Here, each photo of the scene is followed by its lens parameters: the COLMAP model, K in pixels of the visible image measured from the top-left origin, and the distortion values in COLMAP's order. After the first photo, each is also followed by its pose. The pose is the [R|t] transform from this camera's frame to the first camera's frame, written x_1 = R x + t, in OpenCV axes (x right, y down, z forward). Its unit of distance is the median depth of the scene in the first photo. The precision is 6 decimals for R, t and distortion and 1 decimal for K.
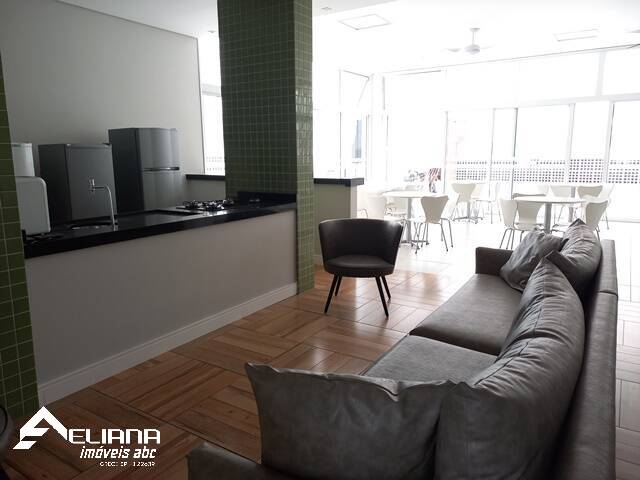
lens RADIAL K [[472.6, 0, 320.7], [0, 472.6, 238.7], [0, 0, 1]] dist [0.039921, 0.001745]
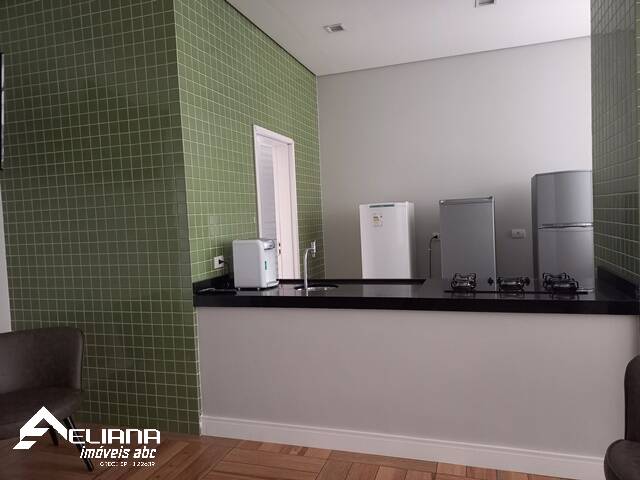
lens RADIAL K [[472.6, 0, 320.9], [0, 472.6, 240.8], [0, 0, 1]] dist [0.039921, 0.001745]
pose [[0.246634, 0.048386, -0.967900, 0.490148], [-0.128521, 0.991564, 0.016820, -0.145448], [0.960549, 0.120247, 0.250772, 0.768734]]
